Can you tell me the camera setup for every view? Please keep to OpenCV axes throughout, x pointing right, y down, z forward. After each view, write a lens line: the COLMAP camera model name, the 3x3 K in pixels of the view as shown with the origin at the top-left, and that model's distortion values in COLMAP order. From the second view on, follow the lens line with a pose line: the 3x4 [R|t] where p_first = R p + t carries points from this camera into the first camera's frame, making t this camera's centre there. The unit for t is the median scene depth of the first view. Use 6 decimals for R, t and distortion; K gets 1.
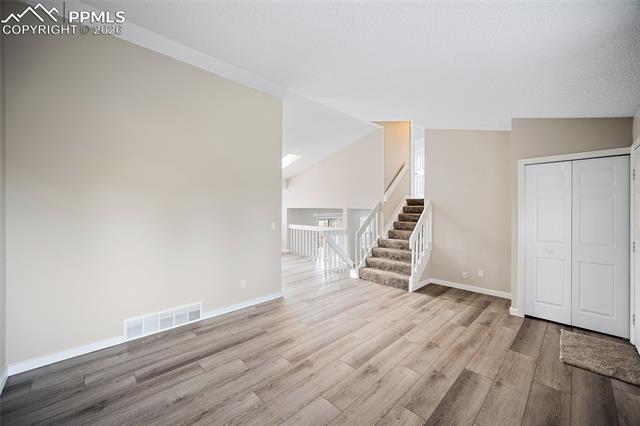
lens RADIAL K [[251.9, 0, 322.5], [0, 251.9, 210.2], [0, 0, 1]] dist [-0.001407, -0.000049]
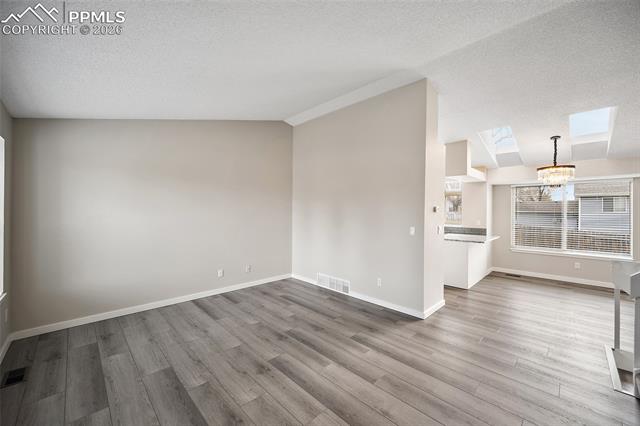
lens RADIAL K [[252.3, 0, 321.4], [0, 252.3, 211.9], [0, 0, 1]] dist [-0.001776, 0.000122]
pose [[0.002534, 0.004313, -0.999987, 1.106933], [-0.010571, 0.999935, 0.004286, -0.004879], [0.999941, 0.010560, 0.002580, 1.127826]]
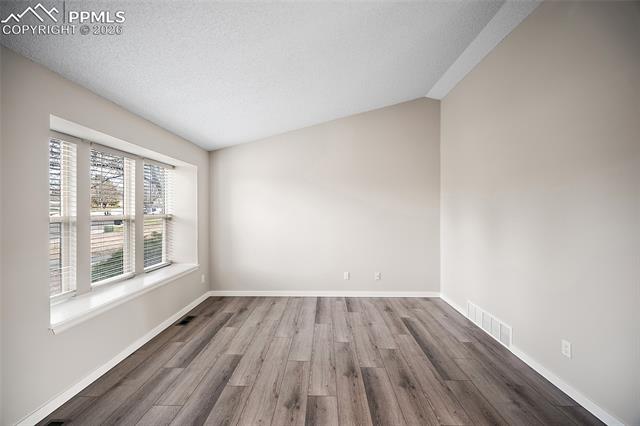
lens RADIAL K [[252.3, 0, 320.7], [0, 252.3, 210.5], [0, 0, 1]] dist [-0.001776, 0.000122]
pose [[-0.713855, 0.000447, -0.700294, 0.653904], [-0.001095, 0.999998, 0.001754, -0.003444], [0.700293, 0.002019, -0.713853, 1.523756]]
